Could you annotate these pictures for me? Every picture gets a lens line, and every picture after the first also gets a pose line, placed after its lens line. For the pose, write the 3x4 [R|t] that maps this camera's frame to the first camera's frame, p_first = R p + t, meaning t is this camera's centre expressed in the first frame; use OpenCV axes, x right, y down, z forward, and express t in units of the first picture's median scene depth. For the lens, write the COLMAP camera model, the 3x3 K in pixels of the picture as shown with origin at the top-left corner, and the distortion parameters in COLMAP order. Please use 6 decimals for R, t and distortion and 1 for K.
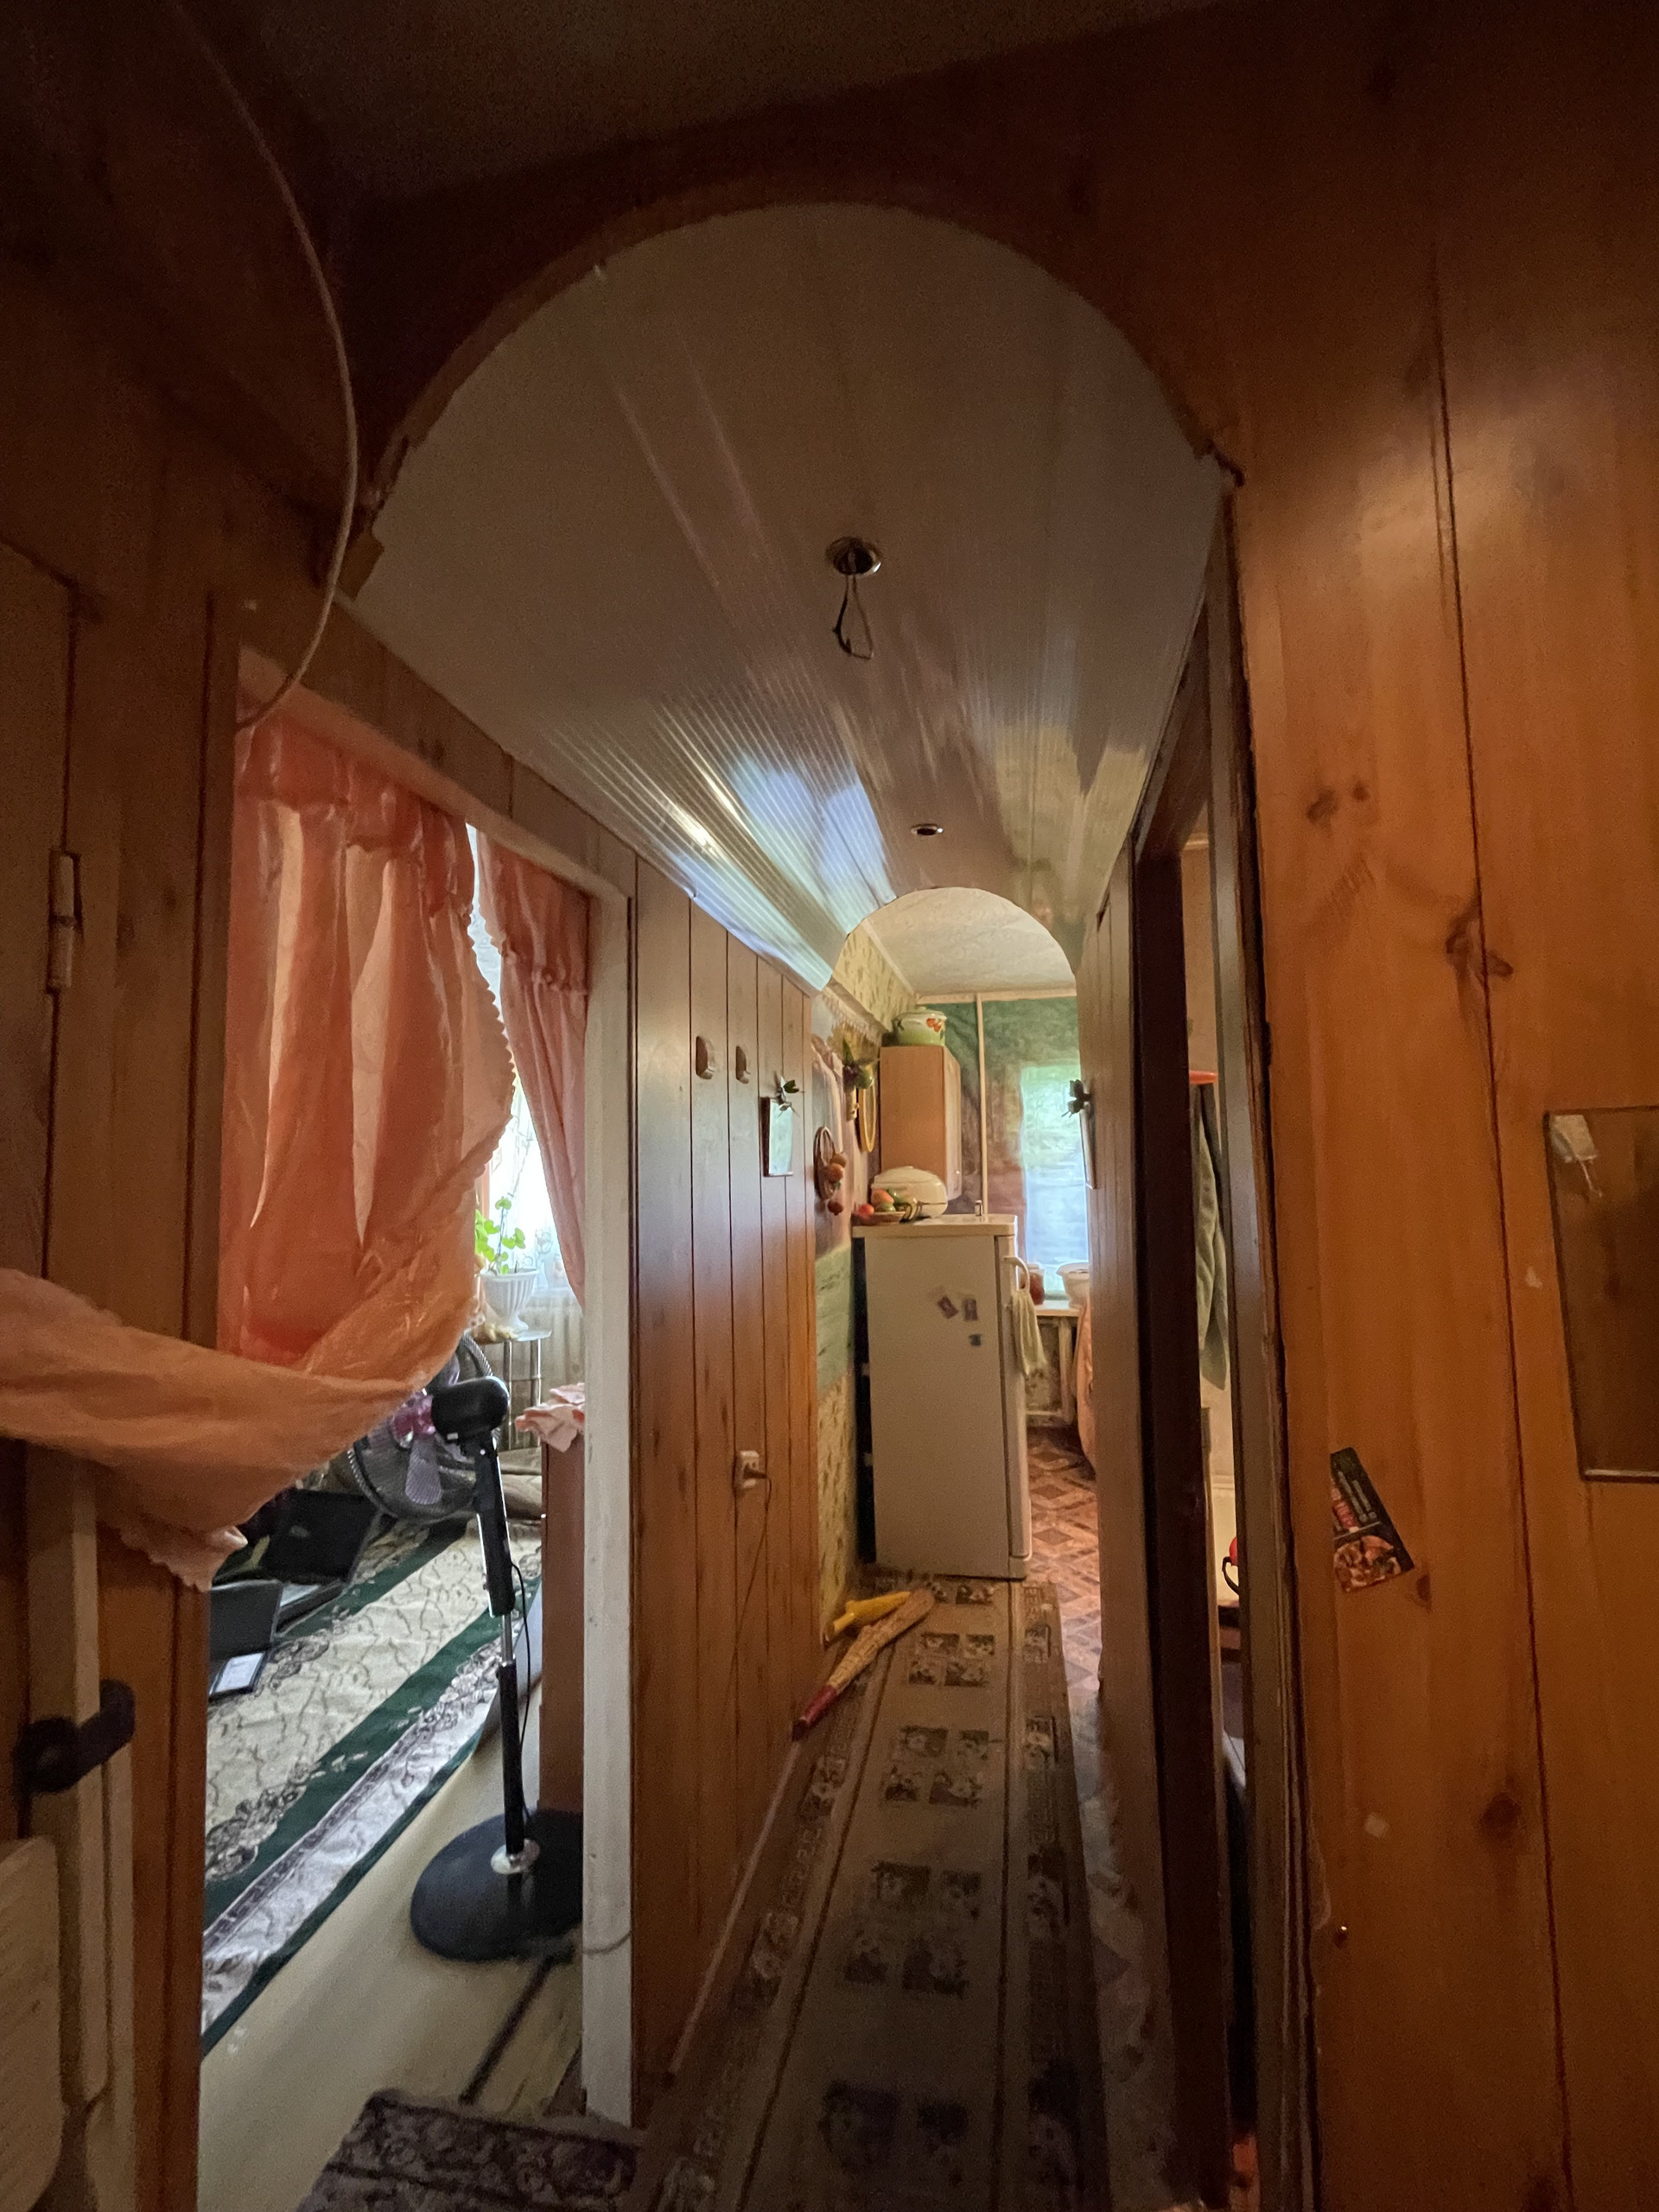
lens RADIAL K [[893.5, 0, 841.5], [0, 893.5, 1111.0], [0, 0, 1]] dist [-0.003252, -0.001096]
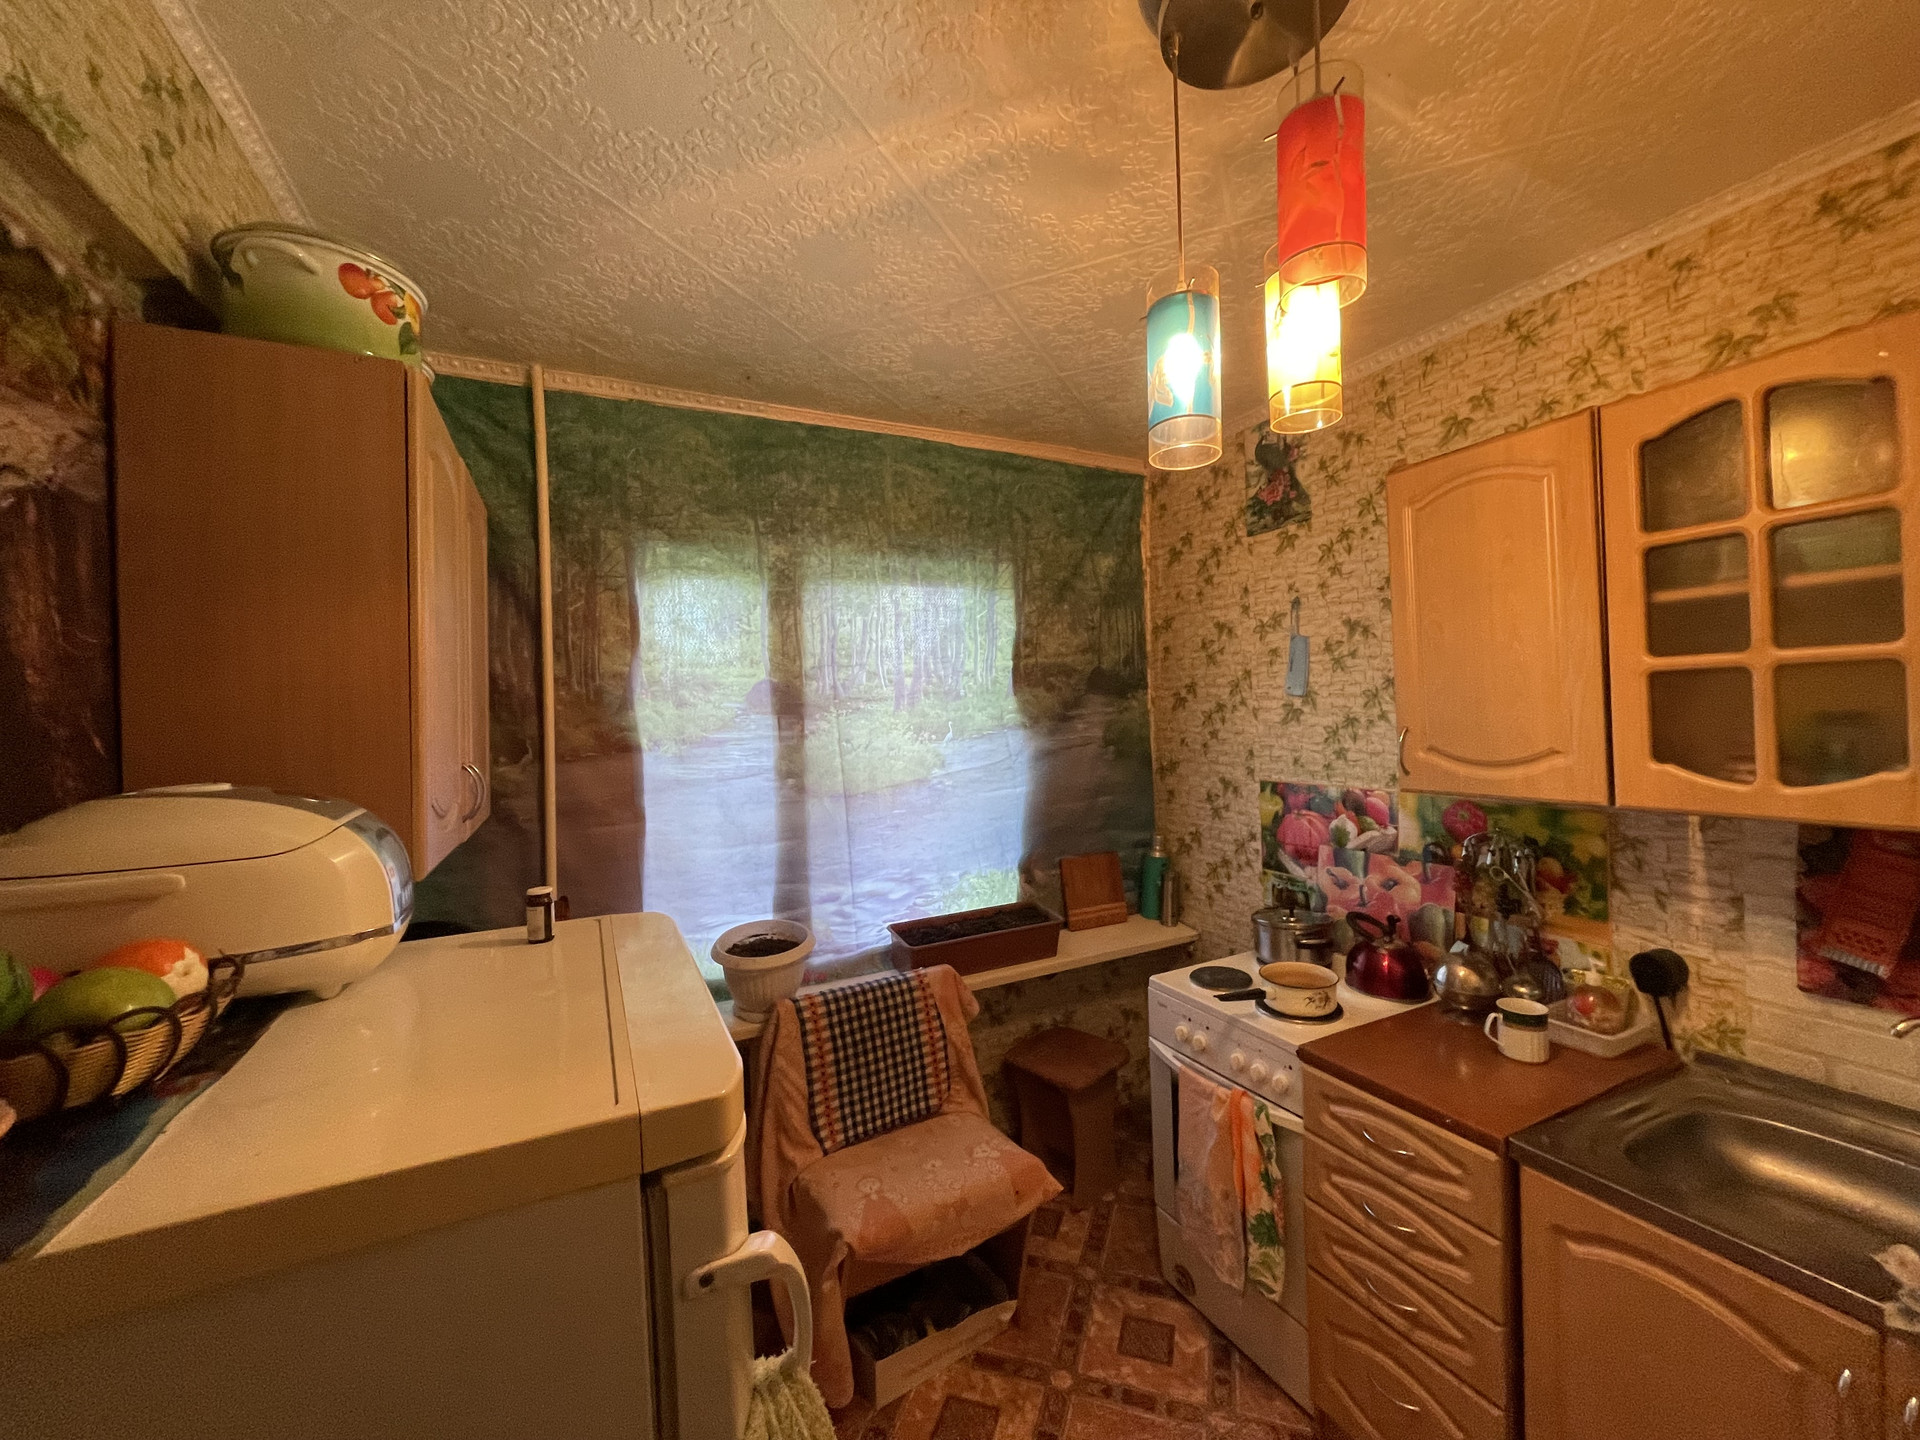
lens RADIAL K [[775.6, 0, 956.9], [0, 775.6, 712.4], [0, 0, 1]] dist [-0.003252, -0.001096]
pose [[0.792453, -0.003573, 0.609923, 0.082668], [-0.026687, 0.998822, 0.040526, 0.023448], [-0.609349, -0.048392, 0.791424, 0.556203]]
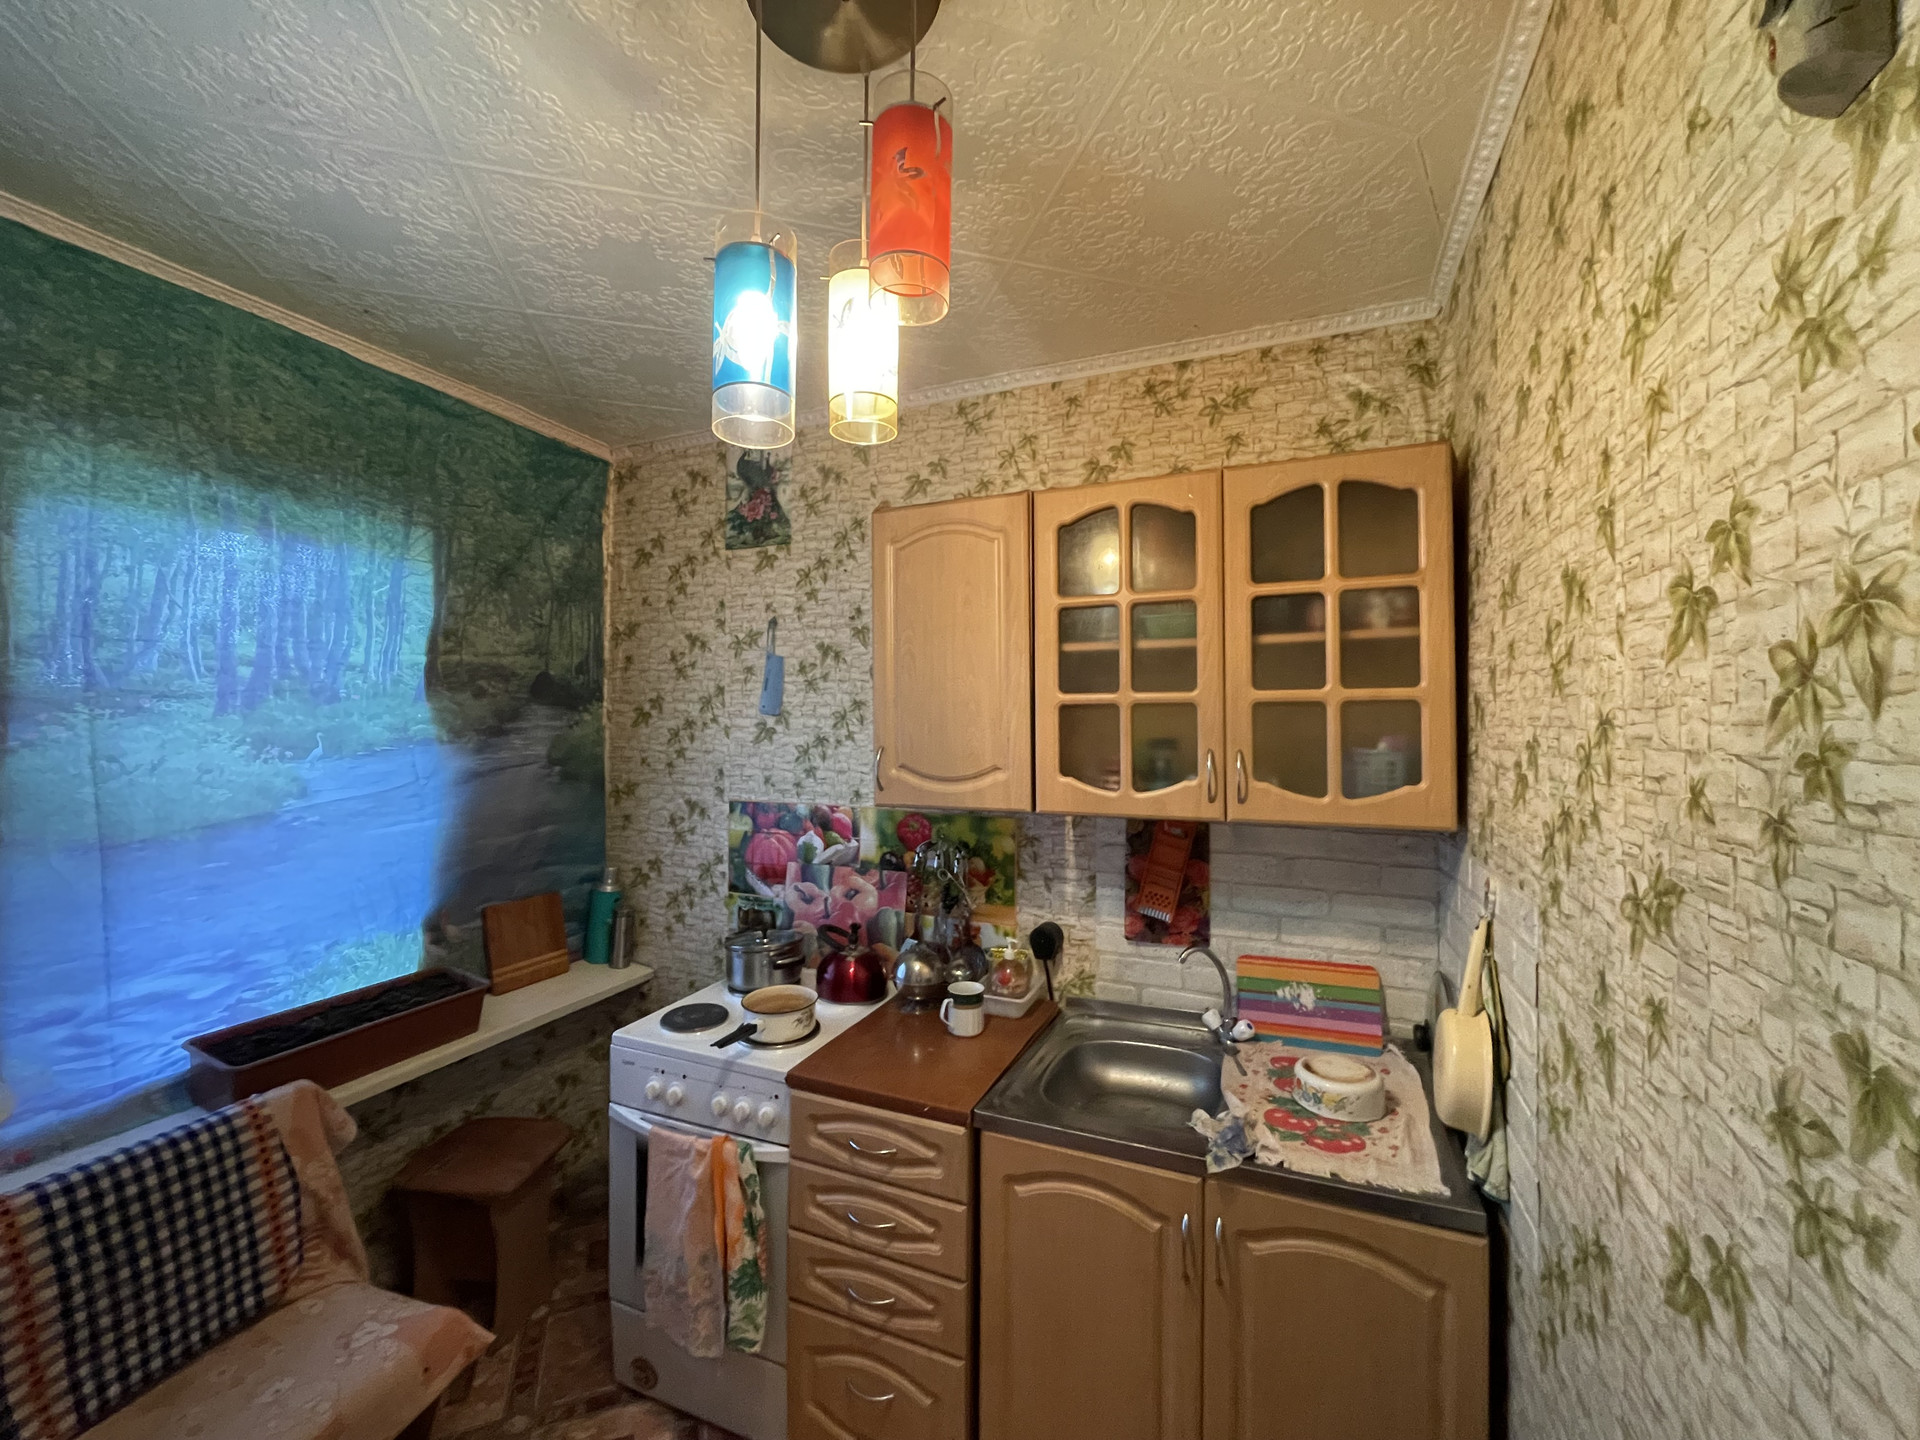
lens RADIAL K [[775.6, 0, 956.9], [0, 775.6, 712.4], [0, 0, 1]] dist [-0.003252, -0.001096]
pose [[0.192836, 0.036533, 0.980551, 0.091340], [-0.071056, 0.997203, -0.023179, 0.028281], [-0.978655, -0.065204, 0.194892, 0.600219]]
